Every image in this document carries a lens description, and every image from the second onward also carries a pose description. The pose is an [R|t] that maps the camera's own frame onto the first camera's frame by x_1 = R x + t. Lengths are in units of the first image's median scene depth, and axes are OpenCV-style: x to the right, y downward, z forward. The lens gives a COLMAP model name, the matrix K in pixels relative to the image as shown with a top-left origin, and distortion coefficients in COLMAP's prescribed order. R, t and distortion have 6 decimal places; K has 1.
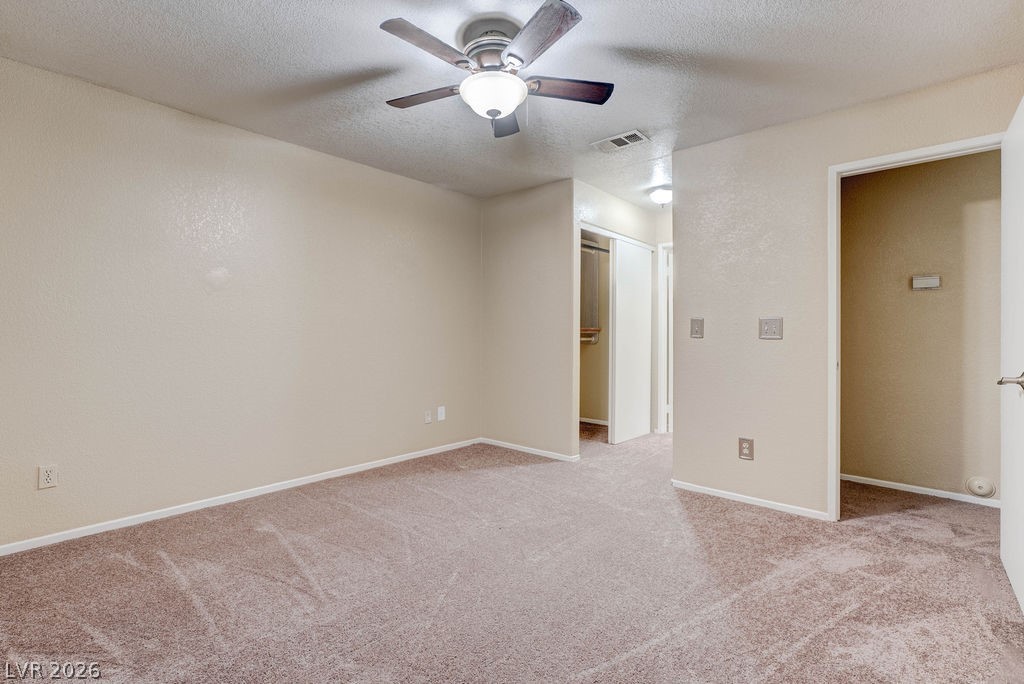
lens RADIAL K [[471.7, 0, 511.0], [0, 471.7, 339.7], [0, 0, 1]] dist [-0.014016, 0.005170]
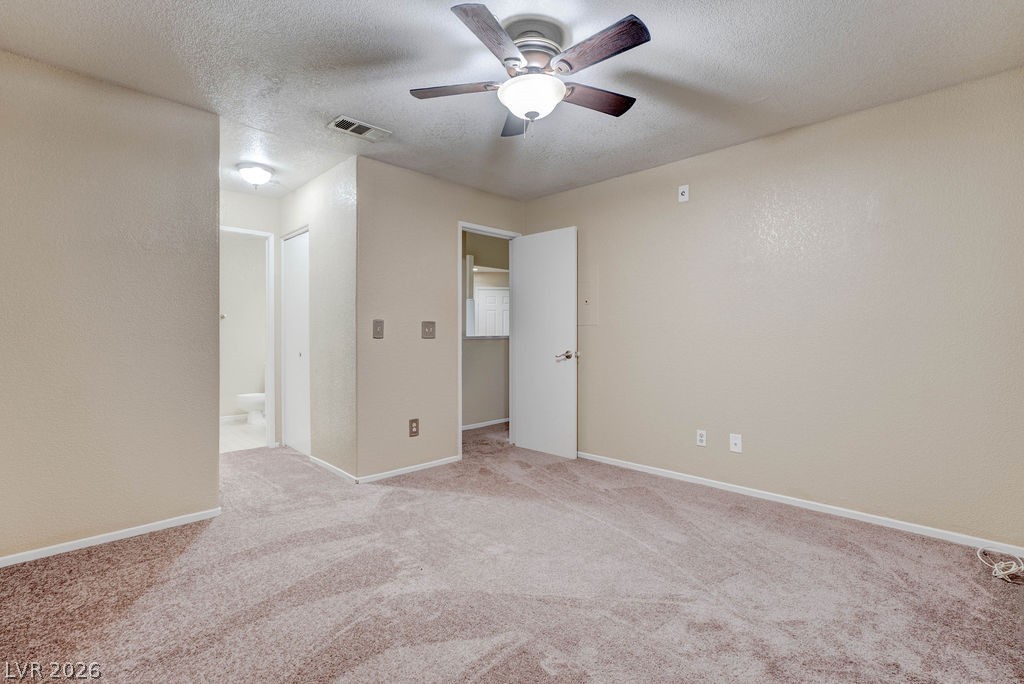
lens RADIAL K [[471.7, 0, 511.5], [0, 471.7, 341.0], [0, 0, 1]] dist [-0.014016, 0.005170]
pose [[0.058287, -0.017038, 0.998154, -0.734050], [0.015629, 0.999747, 0.016153, -0.010730], [-0.998178, 0.014659, 0.058538, 0.689047]]
